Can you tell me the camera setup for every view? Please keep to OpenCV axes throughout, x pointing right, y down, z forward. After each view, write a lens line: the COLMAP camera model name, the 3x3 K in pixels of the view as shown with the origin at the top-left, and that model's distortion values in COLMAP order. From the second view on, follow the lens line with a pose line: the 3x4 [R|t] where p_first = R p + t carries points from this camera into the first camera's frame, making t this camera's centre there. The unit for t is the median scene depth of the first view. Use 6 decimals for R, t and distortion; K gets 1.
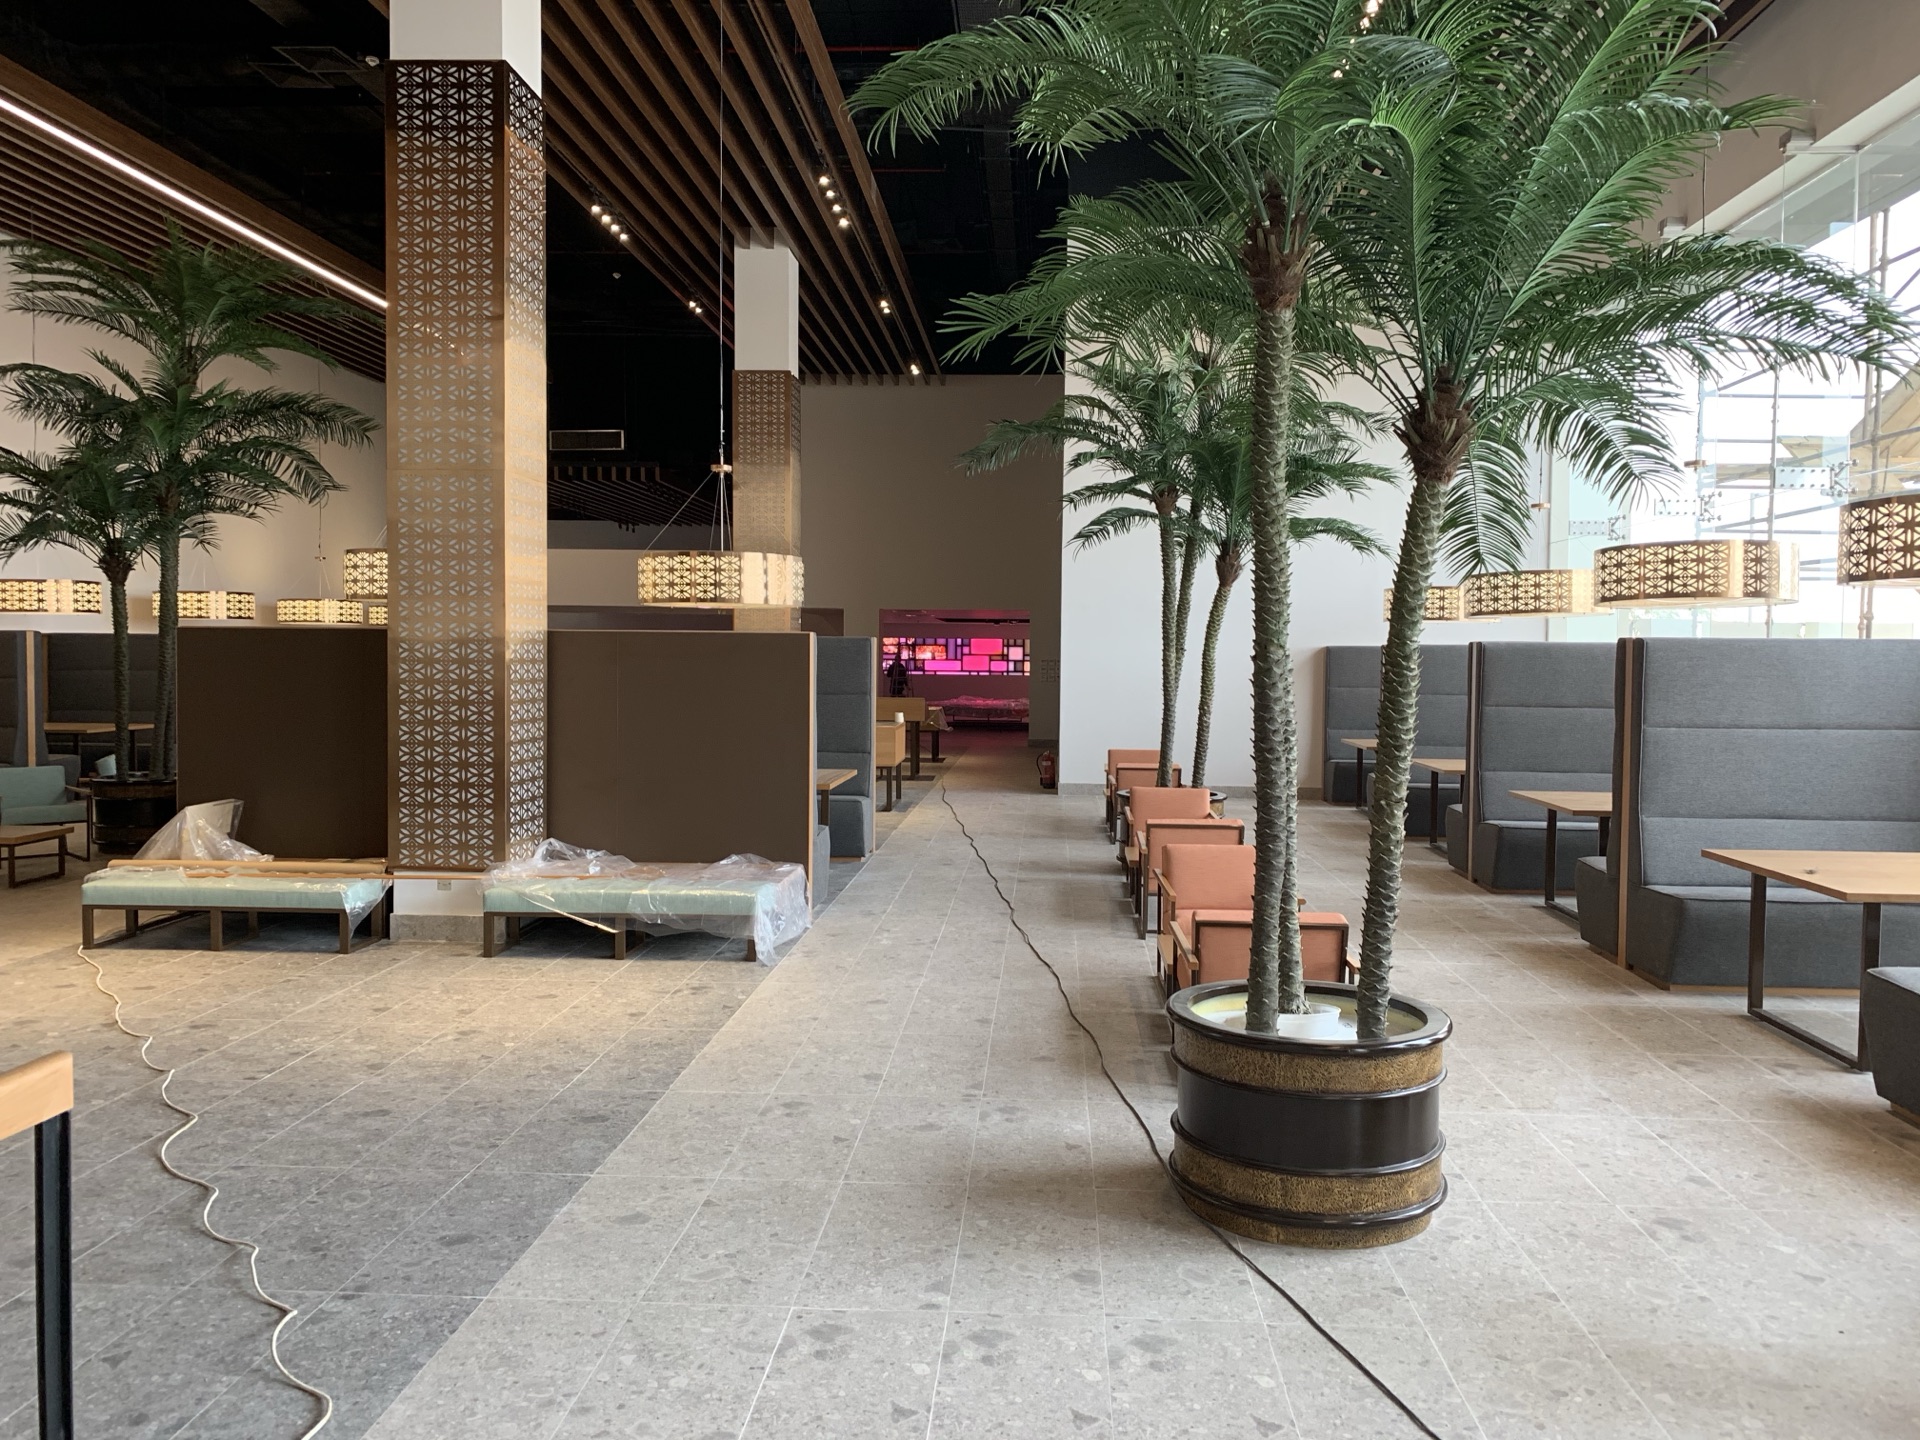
lens RADIAL K [[1472.9, 0, 970.7], [0, 1472.9, 713.1], [0, 0, 1]] dist [0.025005, -0.009664]
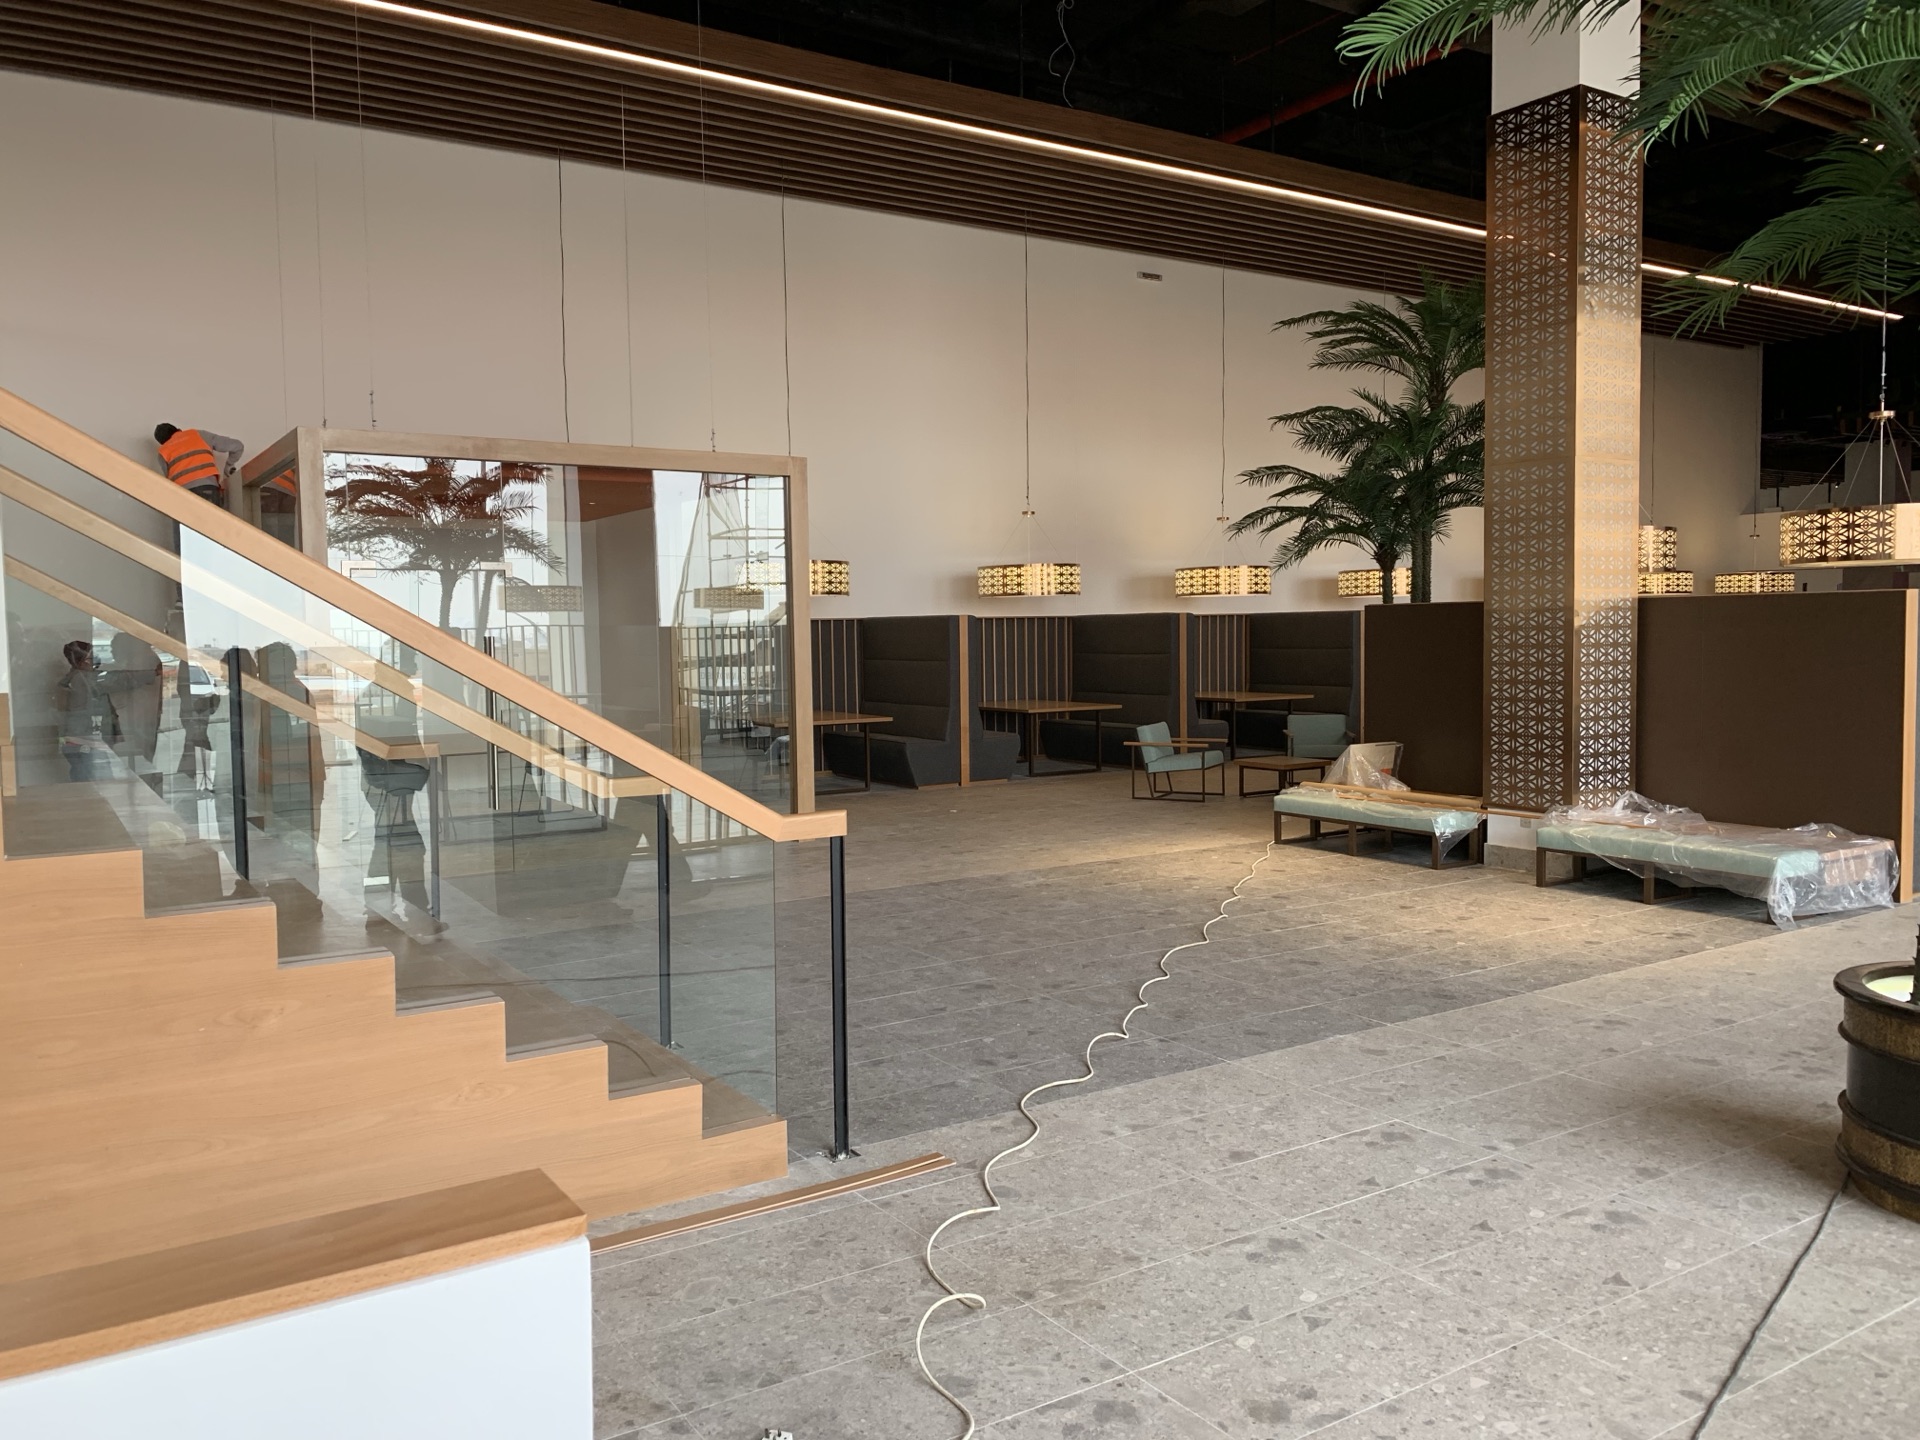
lens RADIAL K [[1472.9, 0, 959.6], [0, 1472.9, 729.2], [0, 0, 1]] dist [0.025005, -0.009664]
pose [[0.588359, 0.037941, -0.807709, 0.327842], [-0.014303, 0.999231, 0.036518, 0.007953], [0.808474, -0.009933, 0.588449, -0.034274]]
